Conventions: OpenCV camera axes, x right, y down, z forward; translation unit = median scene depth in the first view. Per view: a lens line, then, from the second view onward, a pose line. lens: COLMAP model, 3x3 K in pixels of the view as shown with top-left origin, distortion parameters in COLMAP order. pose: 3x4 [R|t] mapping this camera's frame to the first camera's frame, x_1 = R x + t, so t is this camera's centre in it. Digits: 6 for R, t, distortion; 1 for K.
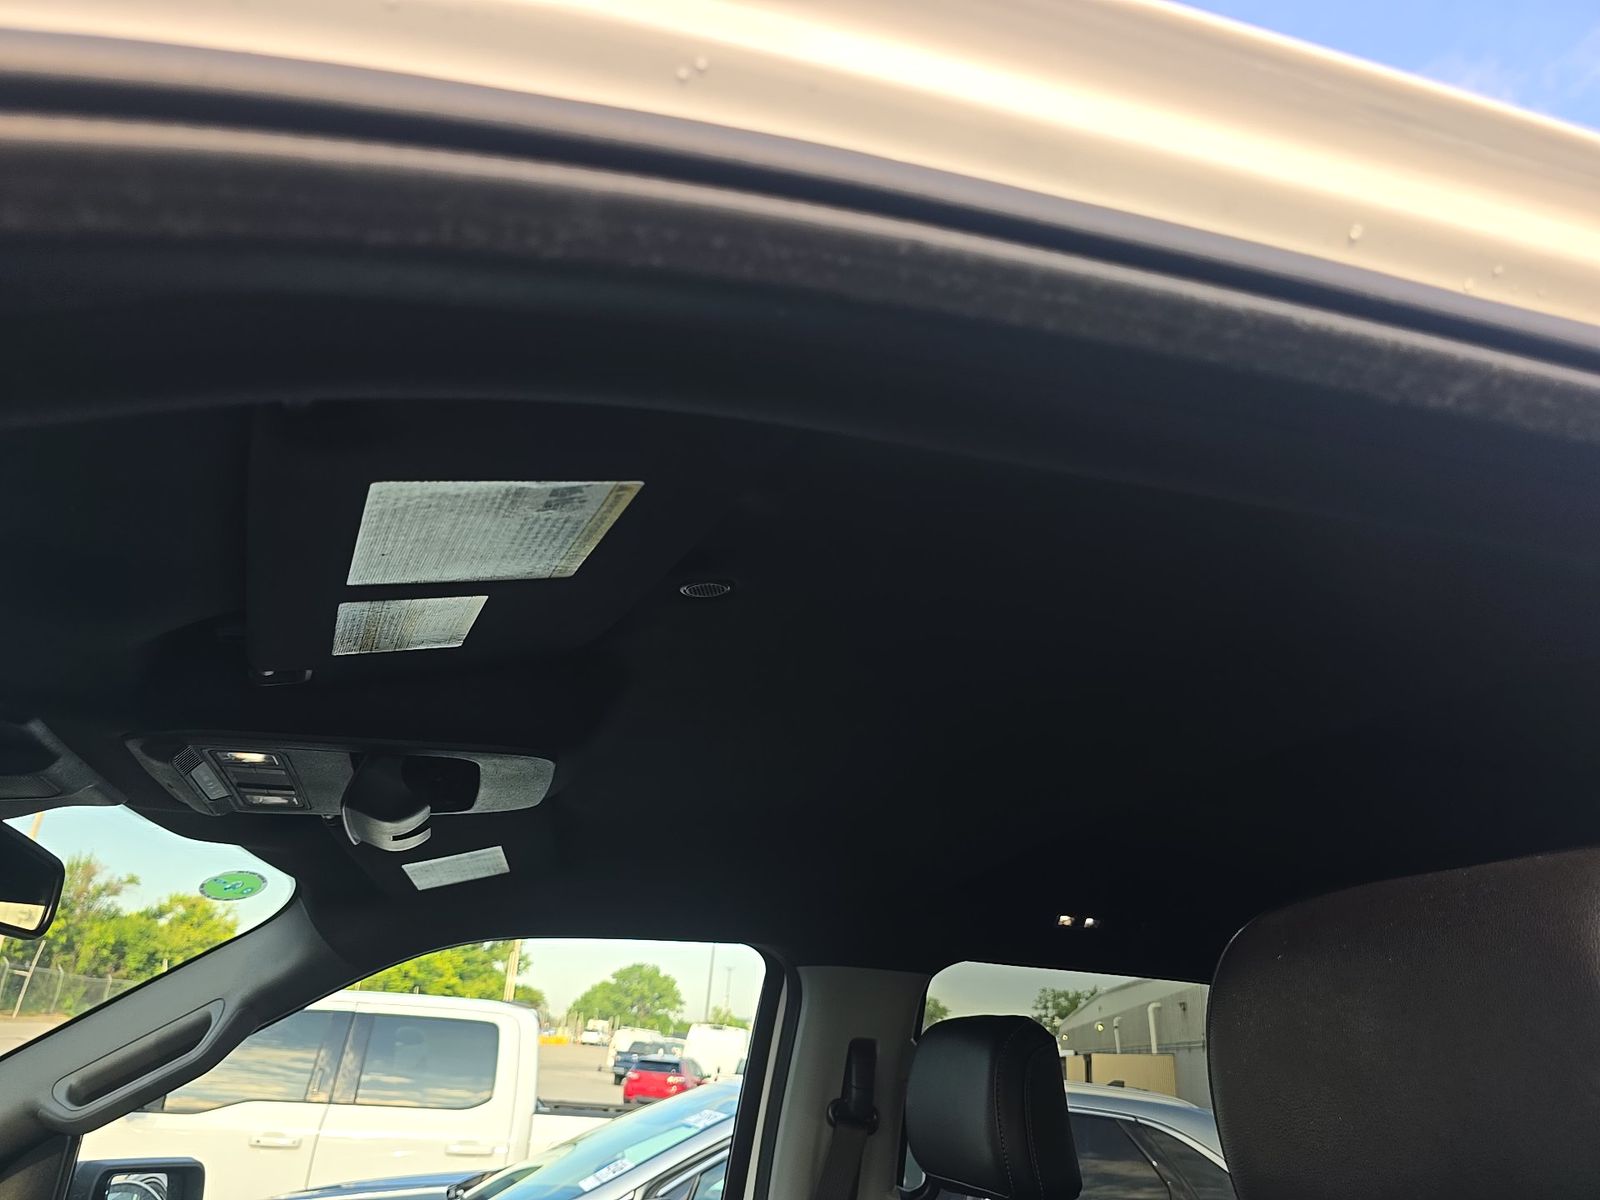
lens RADIAL K [[1081.3, 0, 800.0], [0, 1081.3, 600.0], [0, 0, 1]] dist [0.052182, -0.050617]
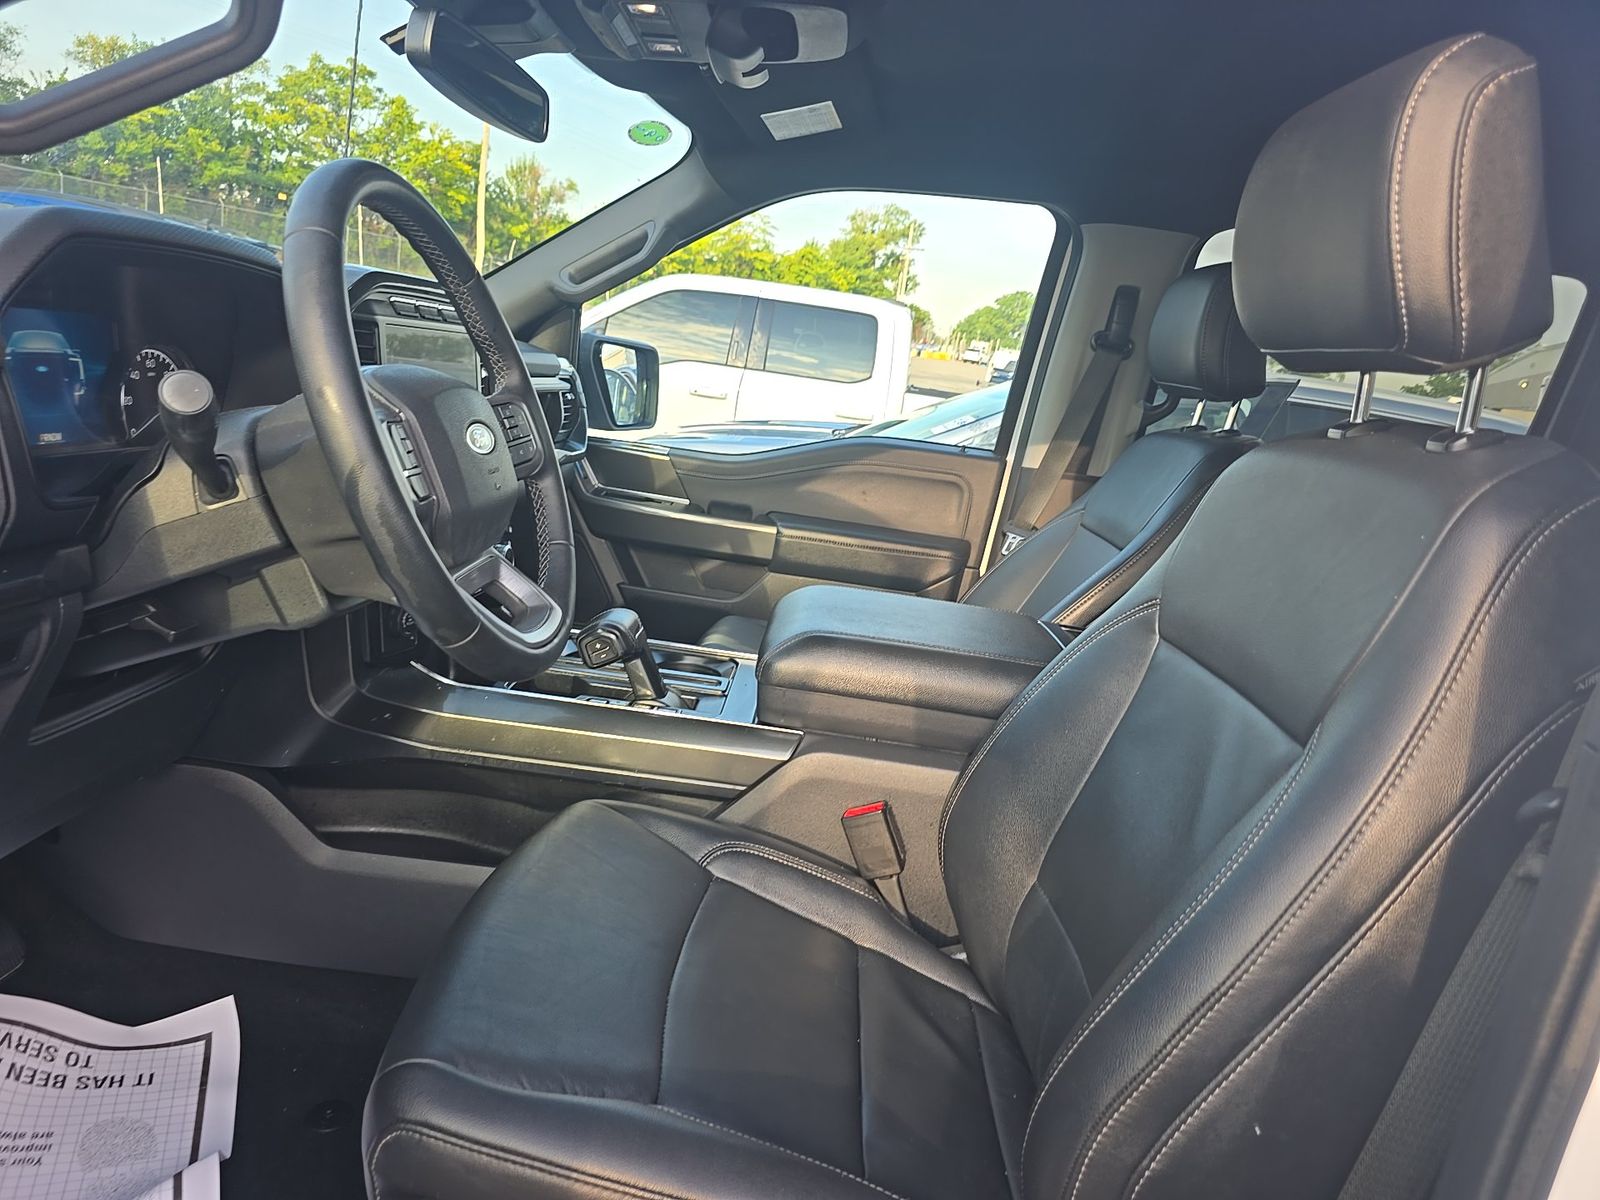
lens RADIAL K [[1087.2, 0, 783.5], [0, 1087.2, 606.3], [0, 0, 1]] dist [0.041499, -0.045634]
pose [[0.937258, 0.152287, -0.313619, 0.131512], [0.052108, 0.828262, 0.557913, -0.002468], [0.344721, -0.539250, 0.768360, -0.260276]]
